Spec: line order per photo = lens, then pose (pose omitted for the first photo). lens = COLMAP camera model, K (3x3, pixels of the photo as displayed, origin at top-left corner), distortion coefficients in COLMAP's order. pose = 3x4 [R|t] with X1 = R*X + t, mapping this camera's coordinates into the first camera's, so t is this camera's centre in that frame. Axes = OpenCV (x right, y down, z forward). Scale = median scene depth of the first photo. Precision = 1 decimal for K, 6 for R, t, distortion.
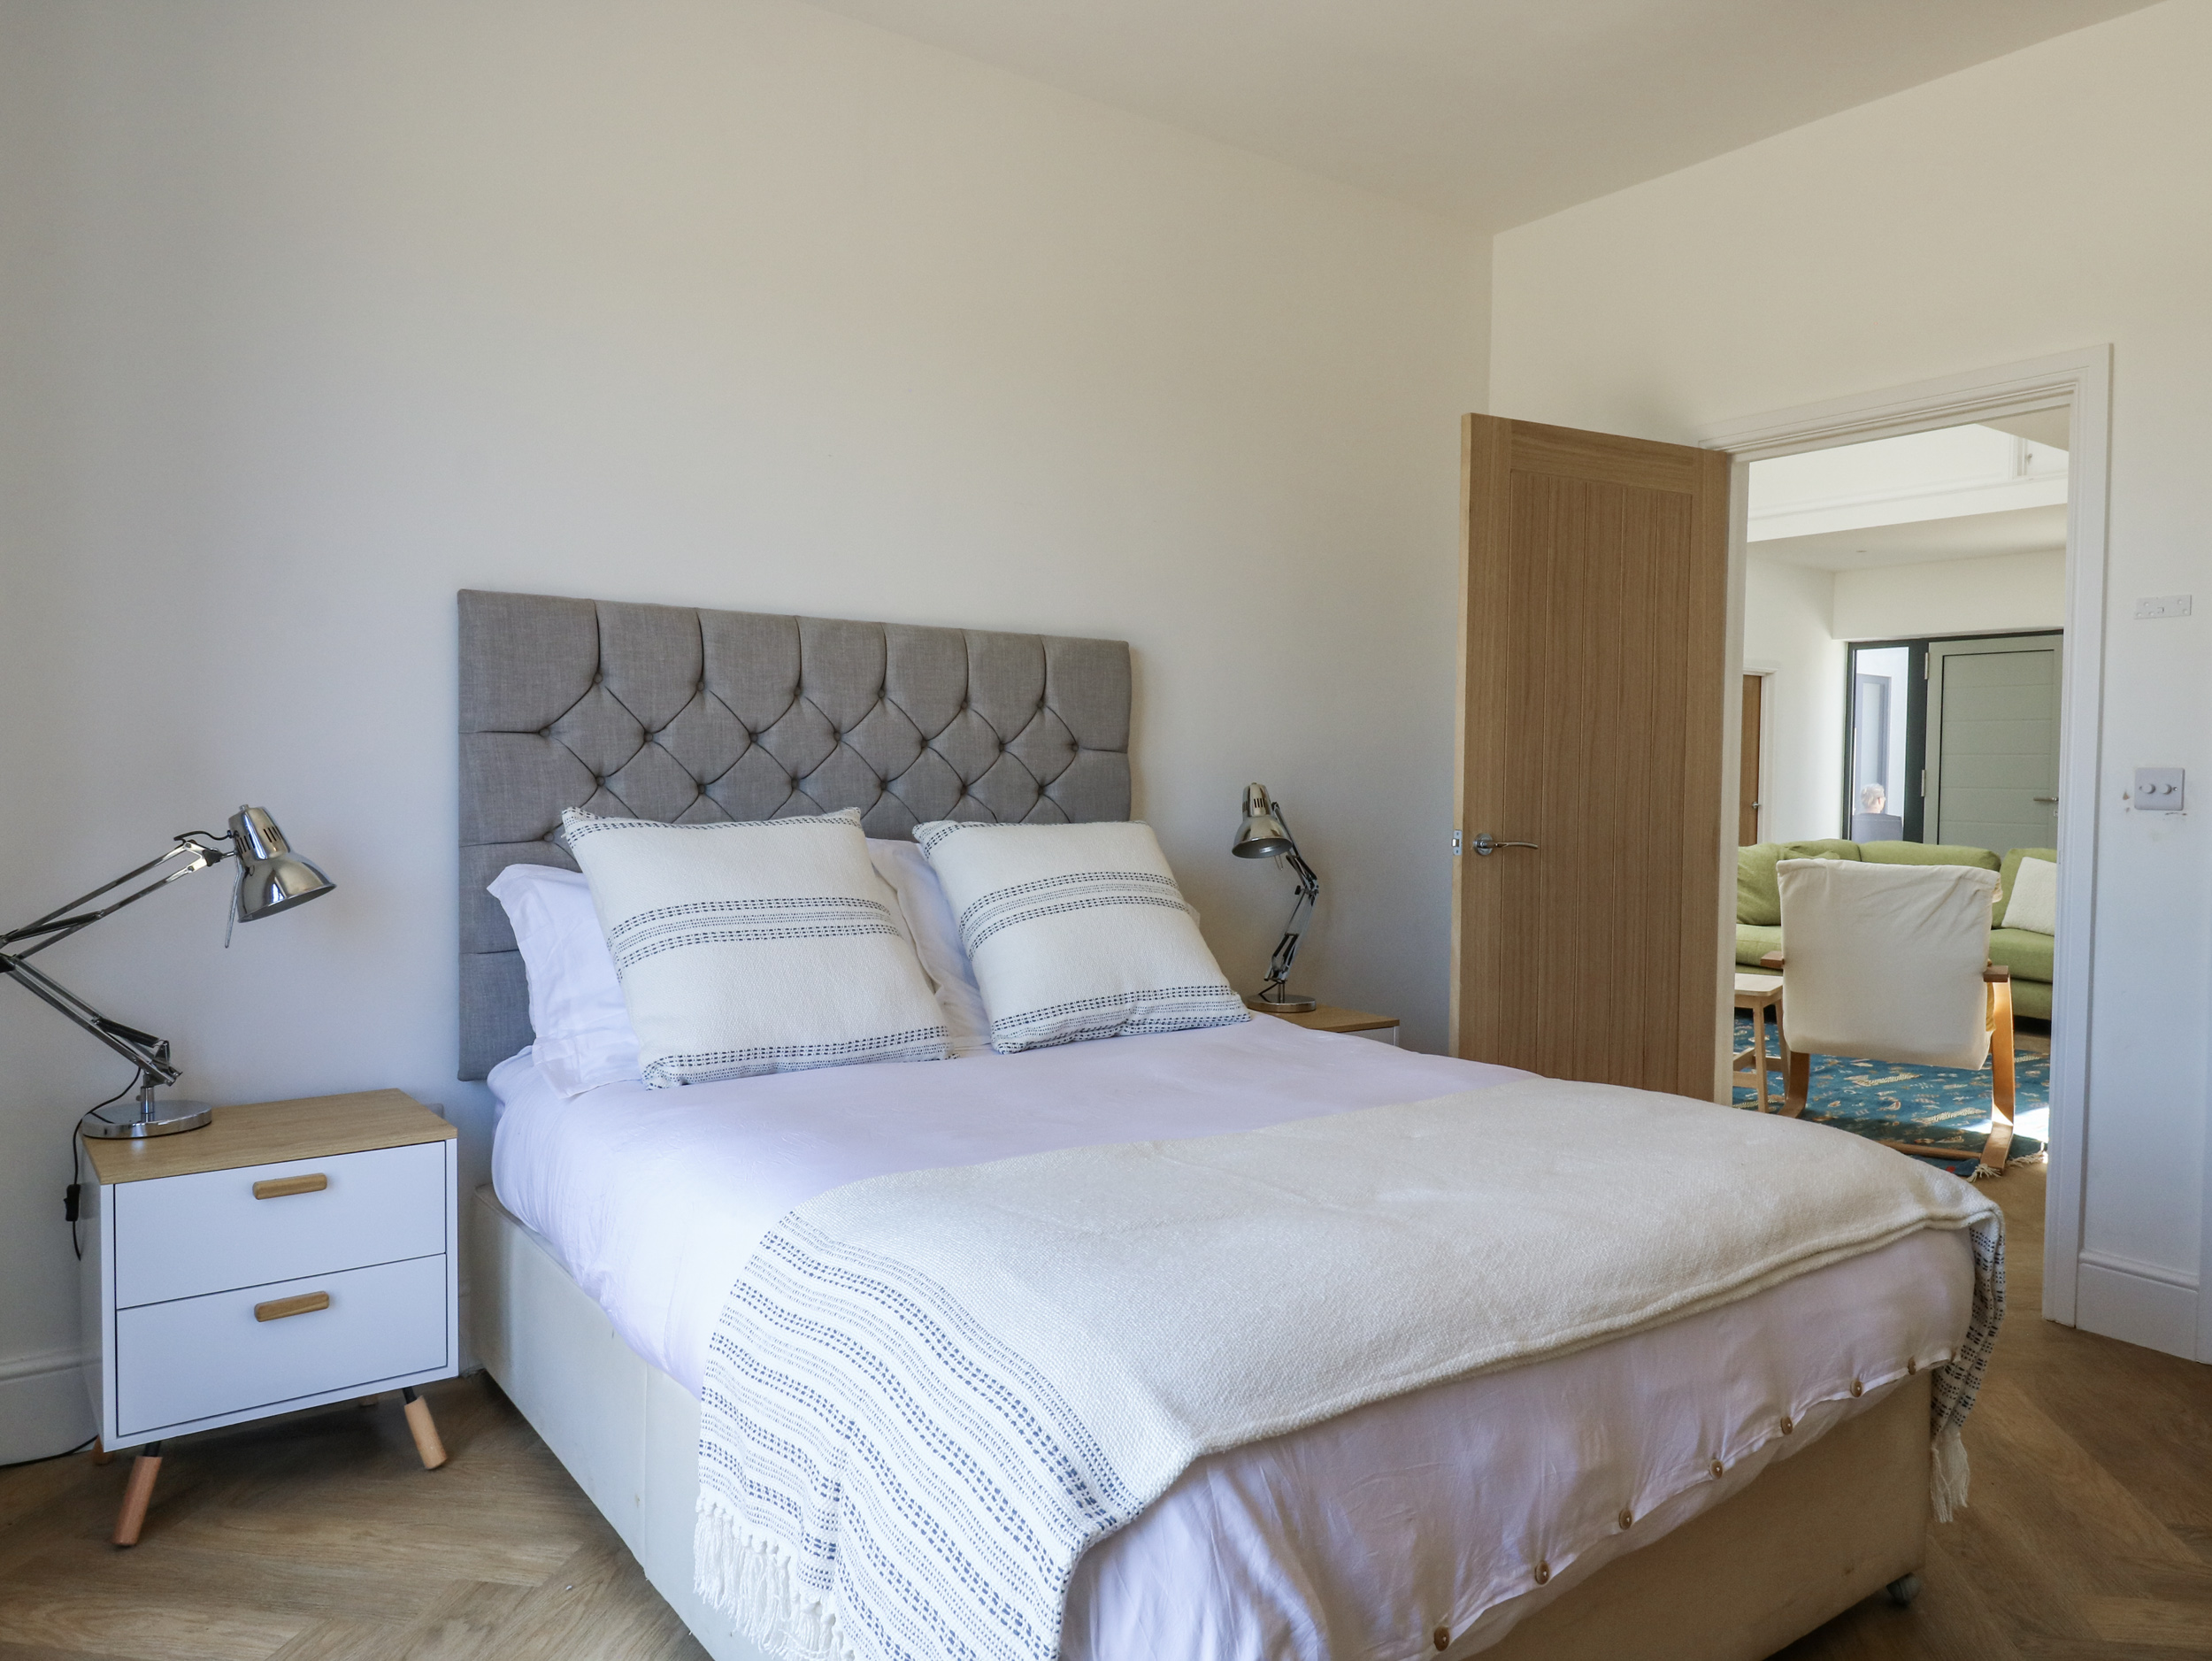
lens RADIAL K [[1527.3, 0, 1106.0], [0, 1527.3, 830.5], [0, 0, 1]] dist [0.002715, 0.000640]
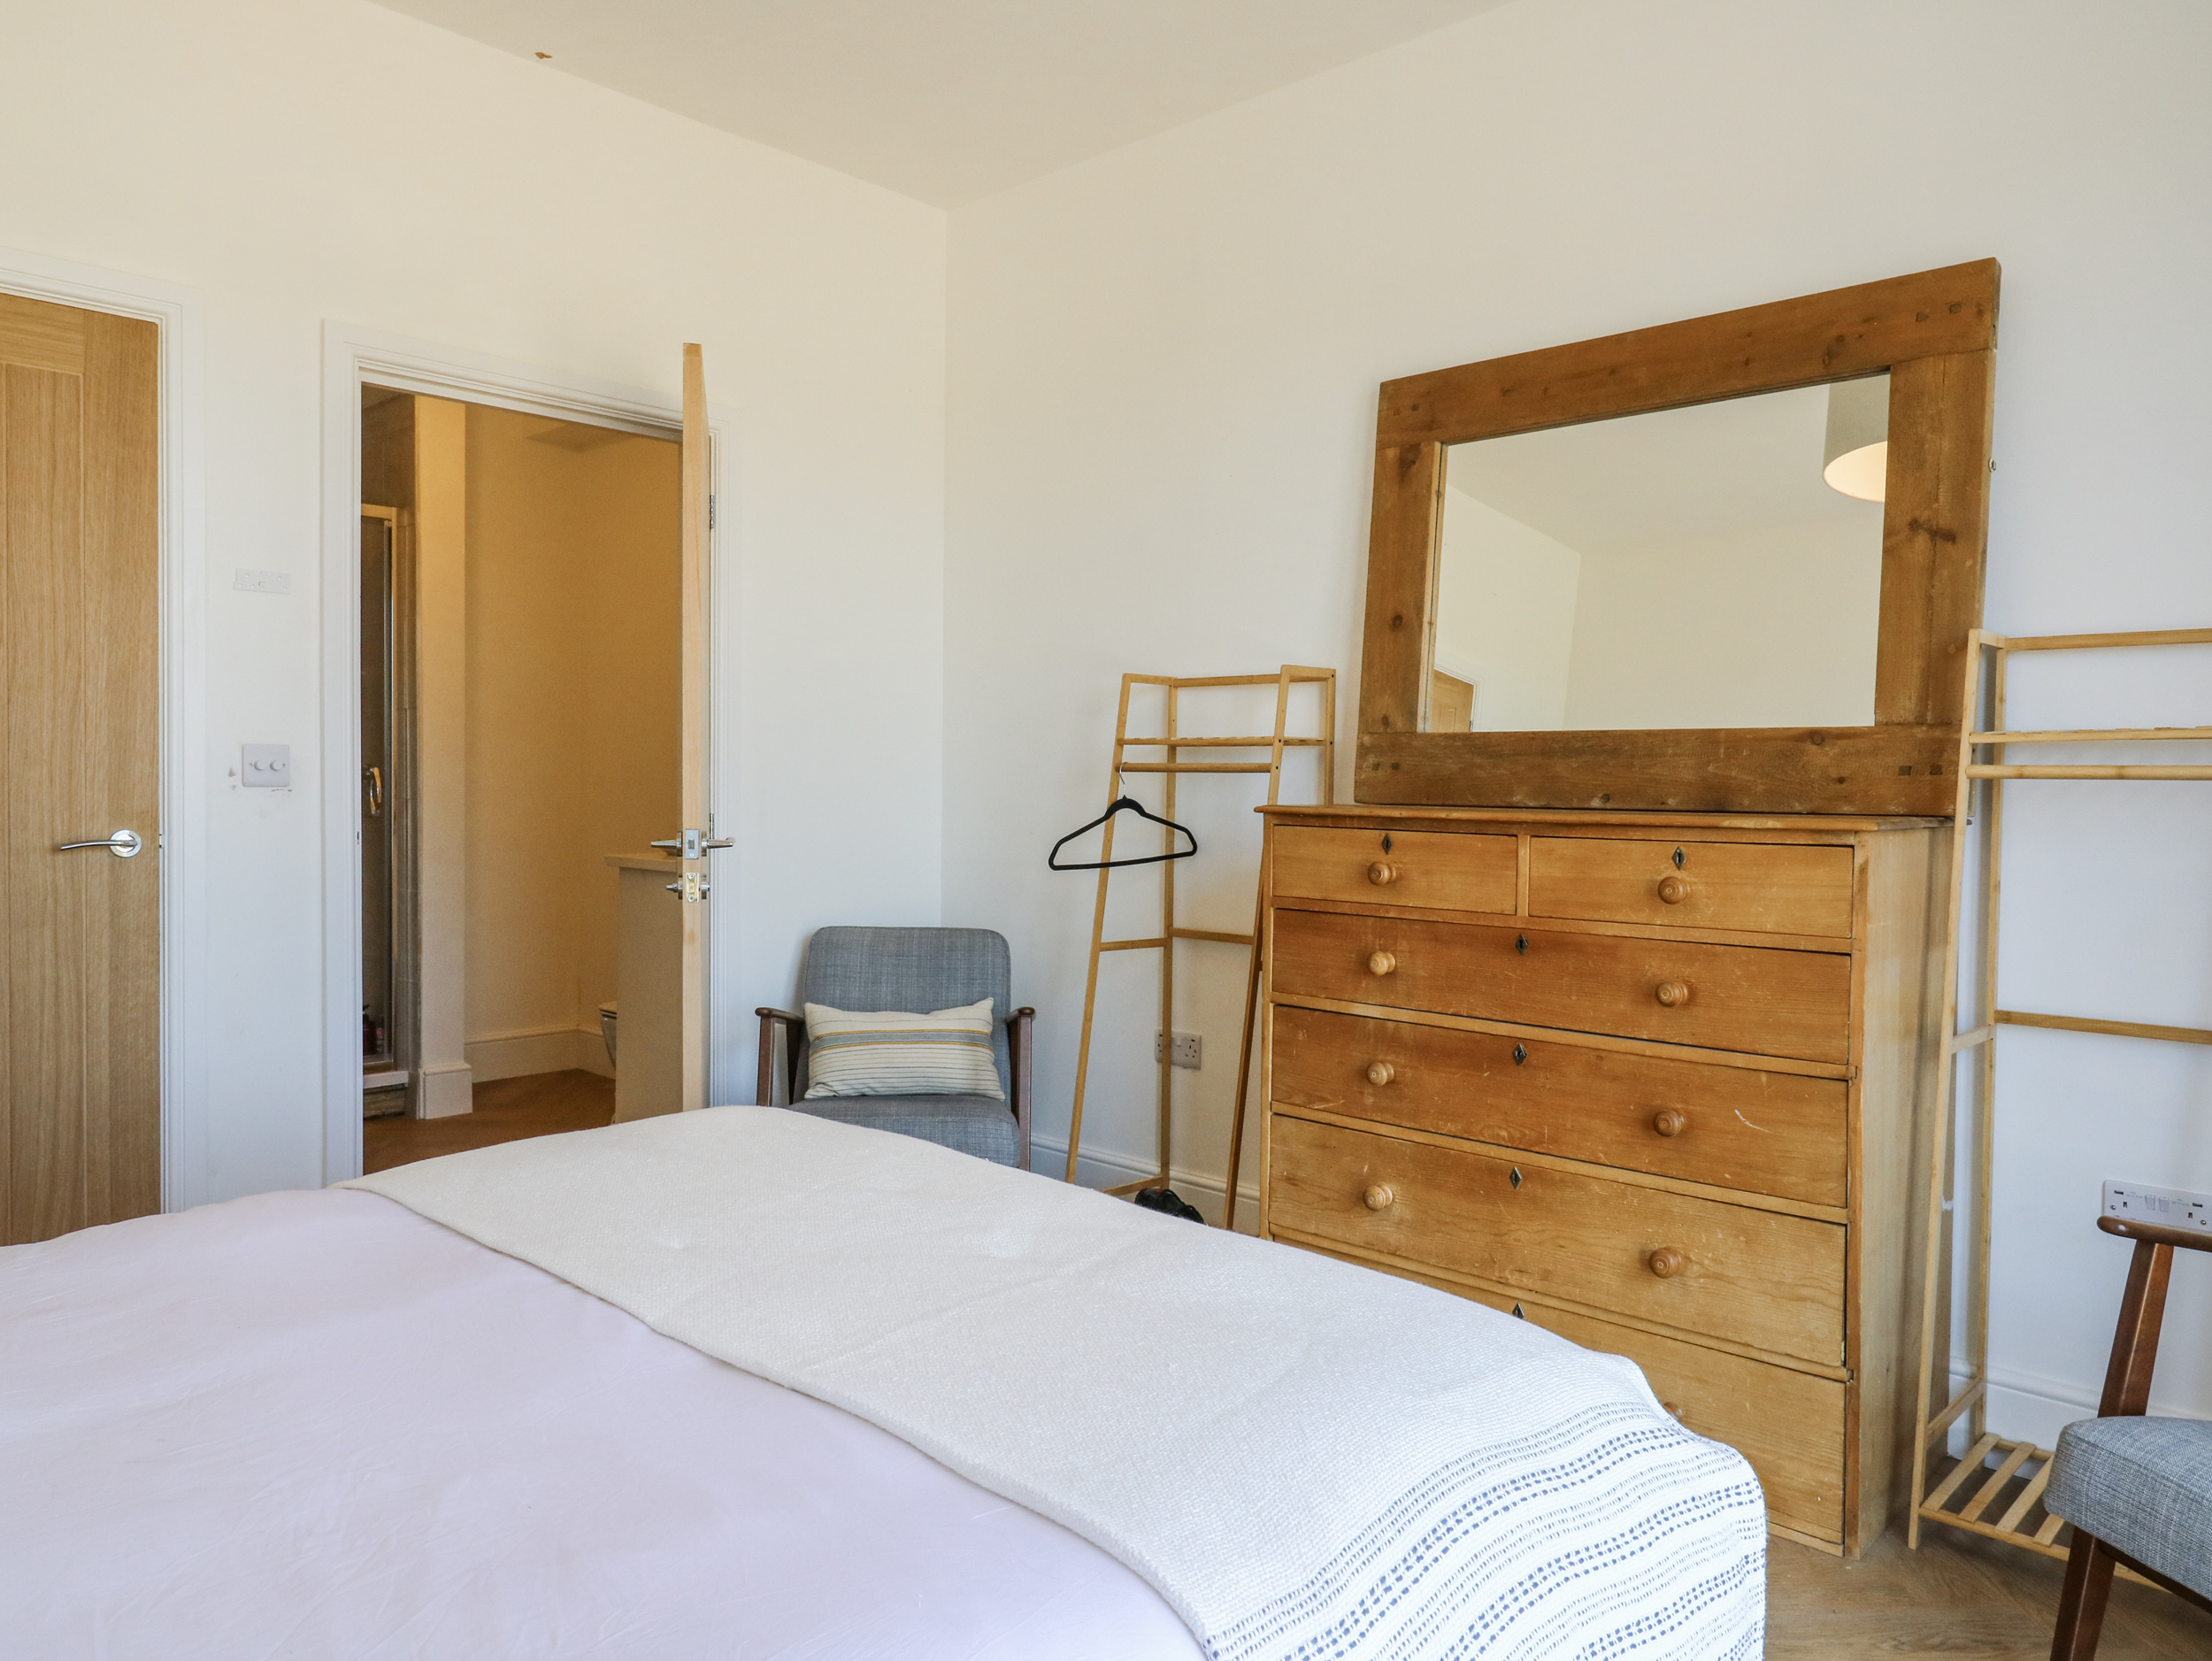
lens RADIAL K [[1527.3, 0, 1106.0], [0, 1527.3, 830.5], [0, 0, 1]] dist [0.002715, 0.000640]
pose [[-0.201305, -0.051676, 0.978164, -0.781647], [0.018319, 0.998234, 0.056506, -0.060326], [-0.979357, 0.029294, -0.200003, 1.278497]]
